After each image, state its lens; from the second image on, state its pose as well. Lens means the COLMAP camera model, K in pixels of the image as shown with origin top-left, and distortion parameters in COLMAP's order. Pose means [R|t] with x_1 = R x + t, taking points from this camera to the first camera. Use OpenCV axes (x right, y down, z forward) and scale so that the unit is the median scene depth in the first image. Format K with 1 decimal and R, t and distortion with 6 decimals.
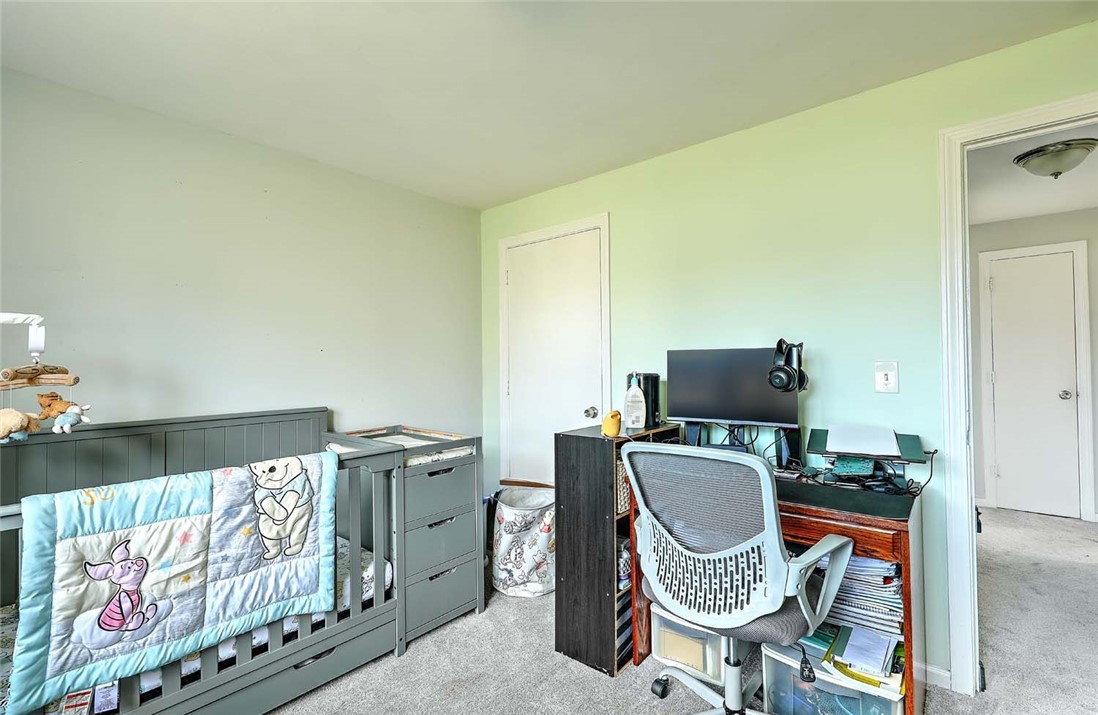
lens RADIAL K [[490.8, 0, 549.0], [0, 490.8, 357.5], [0, 0, 1]] dist [0.000064, -0.000125]
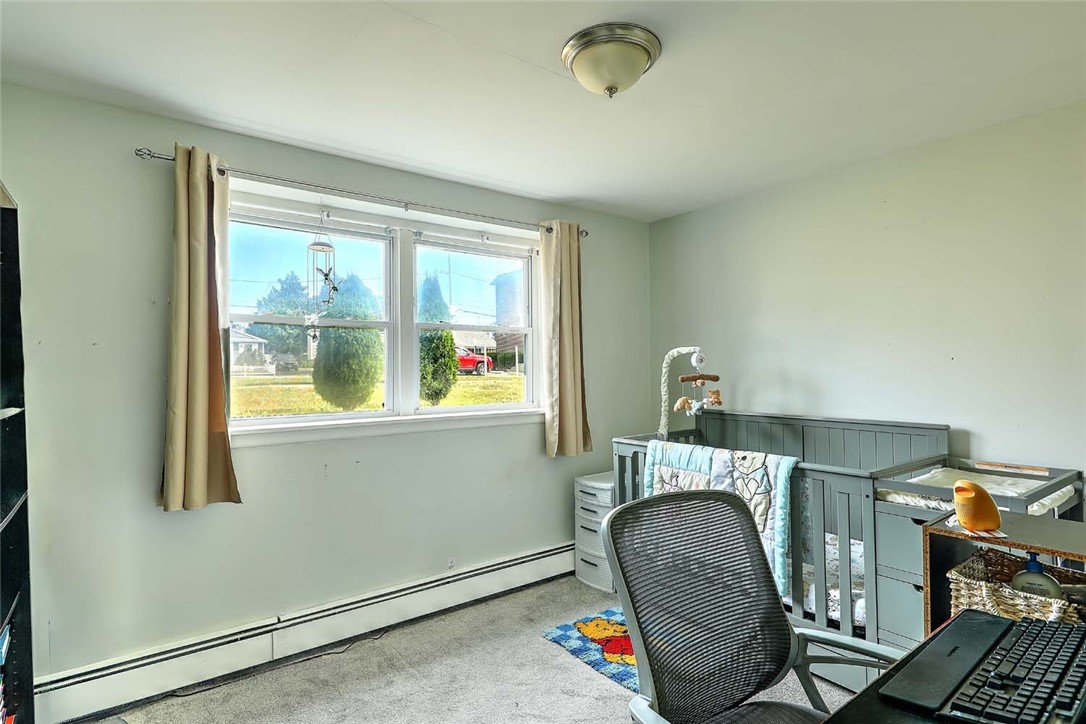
lens RADIAL K [[562.5, 0, 543.0], [0, 562.5, 362.0], [0, 0, 1]] dist [0.002360, 0.000226]
pose [[-0.231158, 0.002529, -0.972913, 1.014112], [0.021090, 0.999775, -0.002412, -0.034148], [0.972688, -0.021077, -0.231159, 0.839145]]
